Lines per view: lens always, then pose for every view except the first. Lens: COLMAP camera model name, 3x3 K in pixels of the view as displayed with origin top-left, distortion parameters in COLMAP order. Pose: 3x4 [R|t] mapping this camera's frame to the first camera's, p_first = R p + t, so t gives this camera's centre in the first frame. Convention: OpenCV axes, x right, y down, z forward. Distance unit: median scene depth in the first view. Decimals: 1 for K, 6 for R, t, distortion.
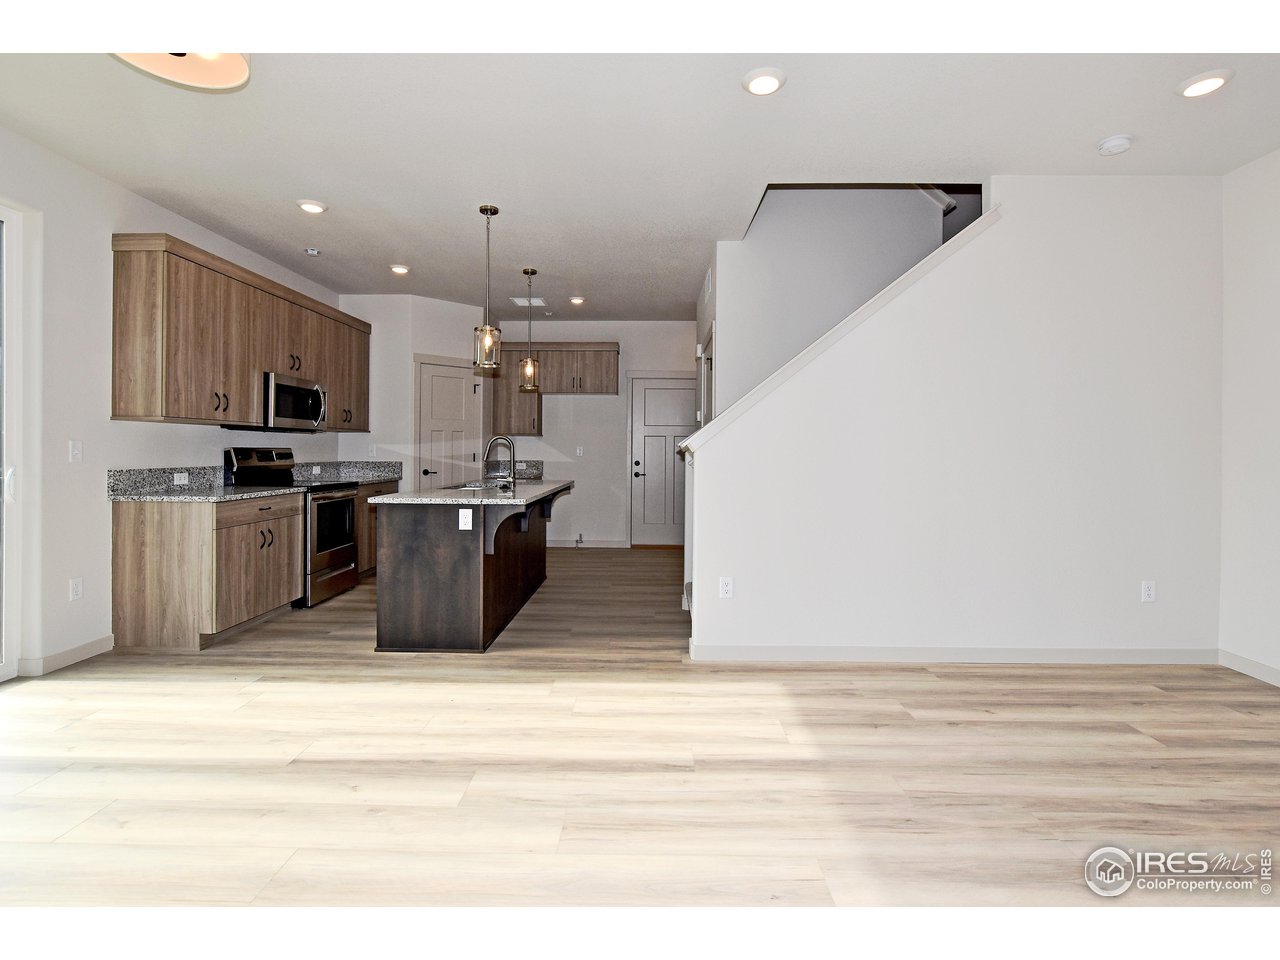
lens RADIAL K [[617.8, 0, 651.1], [0, 617.8, 449.8], [0, 0, 1]] dist [-0.026187, 0.004015]
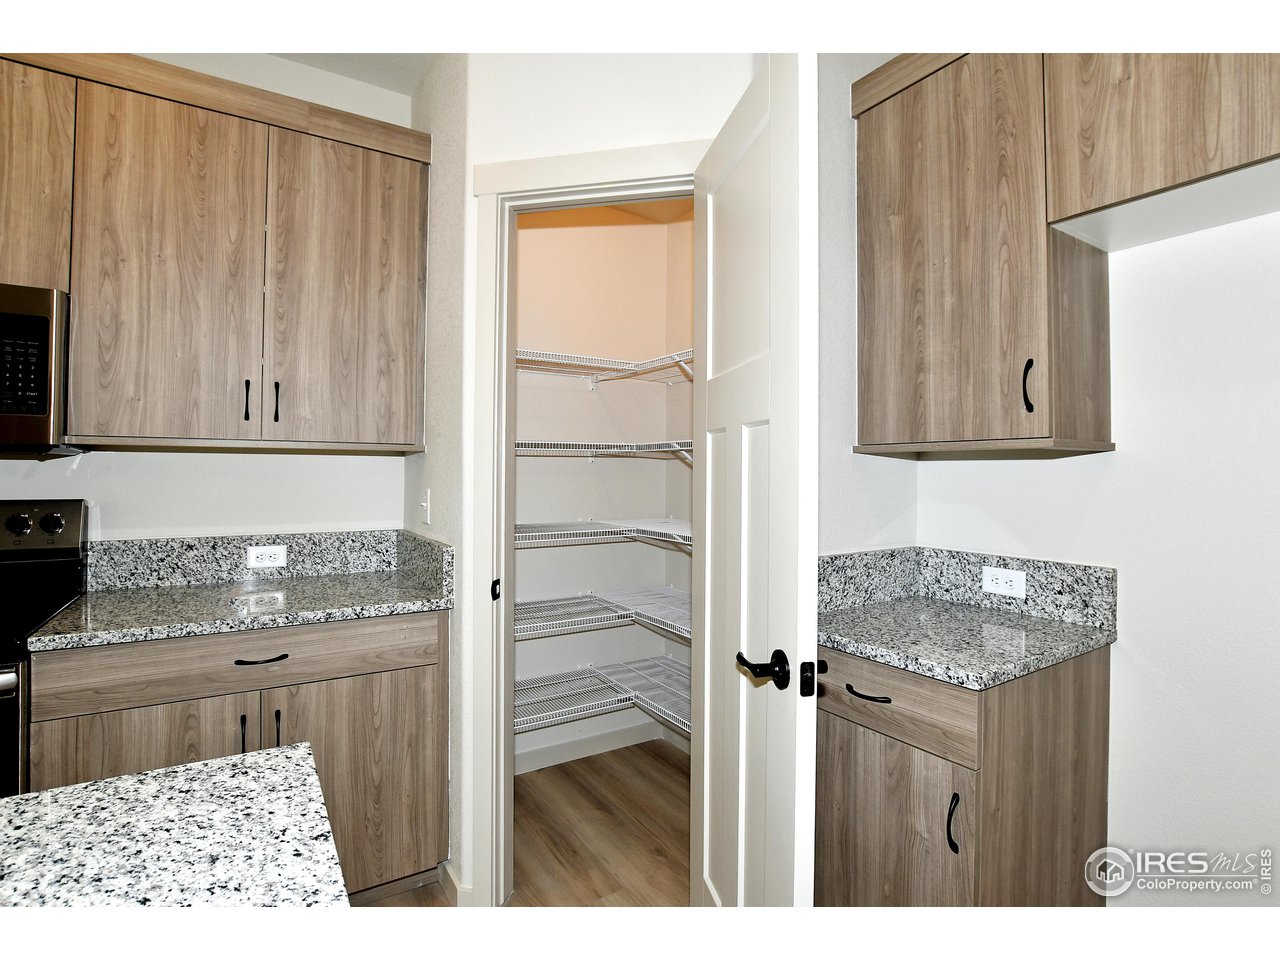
lens RADIAL K [[617.8, 0, 628.8], [0, 617.8, 473.6], [0, 0, 1]] dist [-0.026187, 0.004015]
pose [[0.538431, -0.002986, -0.842664, -0.167910], [-0.006174, 0.999953, -0.007488, -0.021716], [0.842647, 0.009235, 0.538387, 1.391338]]
